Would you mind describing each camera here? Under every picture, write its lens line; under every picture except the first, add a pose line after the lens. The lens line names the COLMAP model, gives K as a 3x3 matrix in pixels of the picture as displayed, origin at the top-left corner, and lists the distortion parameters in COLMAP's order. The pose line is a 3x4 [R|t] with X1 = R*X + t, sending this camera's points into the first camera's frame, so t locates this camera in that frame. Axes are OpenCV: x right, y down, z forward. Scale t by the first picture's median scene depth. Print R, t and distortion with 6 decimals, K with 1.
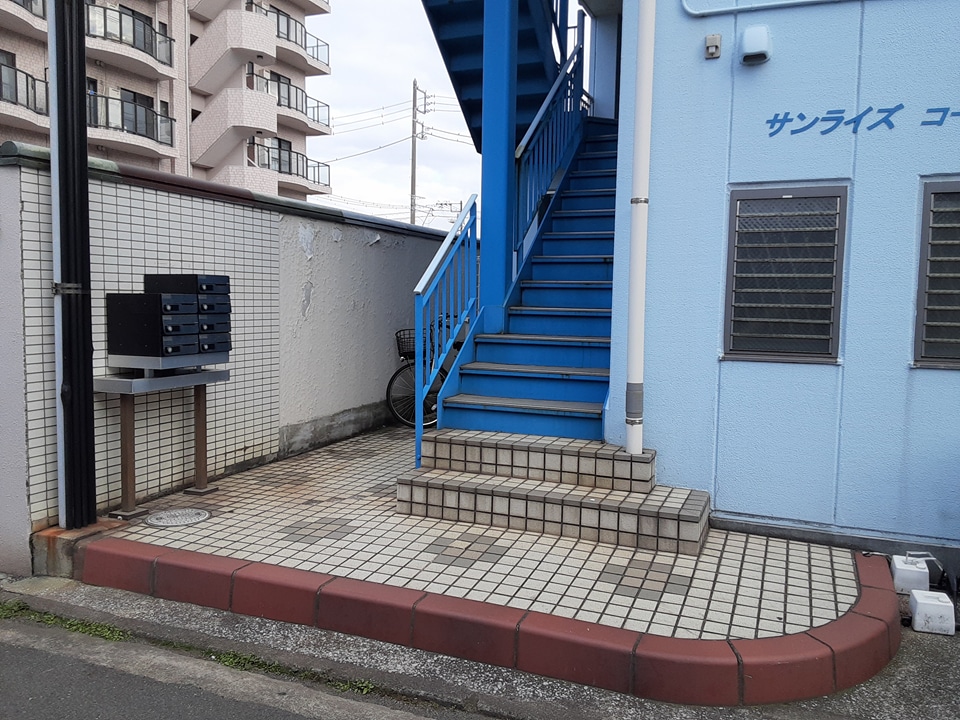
lens RADIAL K [[767.5, 0, 513.6], [0, 767.5, 345.8], [0, 0, 1]] dist [0.043185, -0.010831]
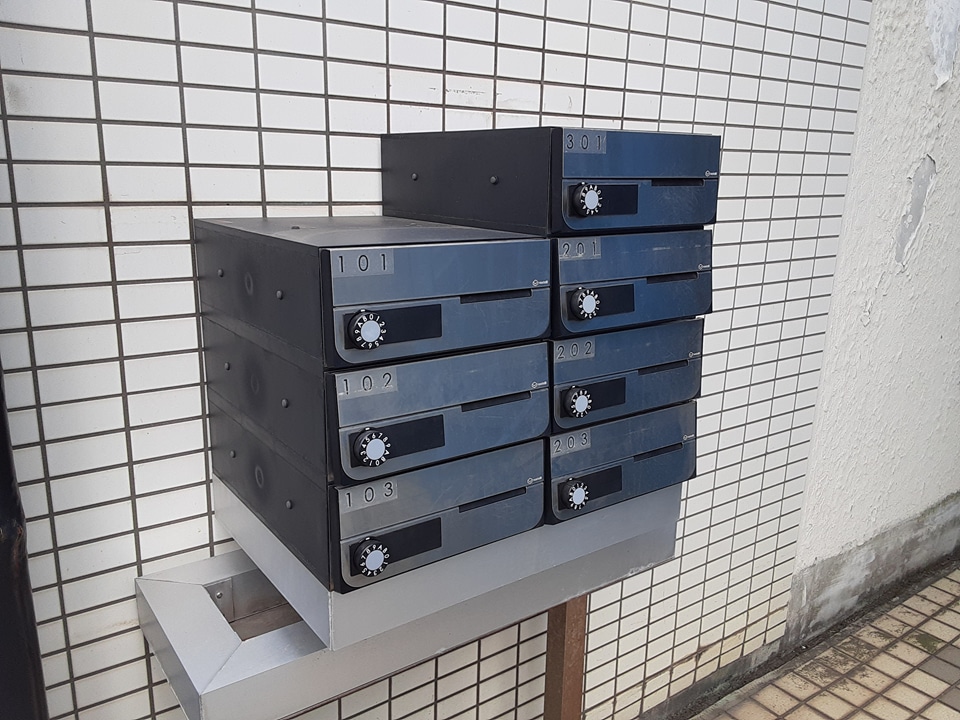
lens RADIAL K [[767.5, 0, 482.8], [0, 767.5, 361.9], [0, 0, 1]] dist [0.043185, -0.010831]
pose [[0.827677, 0.144037, -0.542406, -0.298467], [-0.044533, 0.980311, 0.192370, -0.067987], [0.559435, -0.135065, 0.817796, 0.783624]]
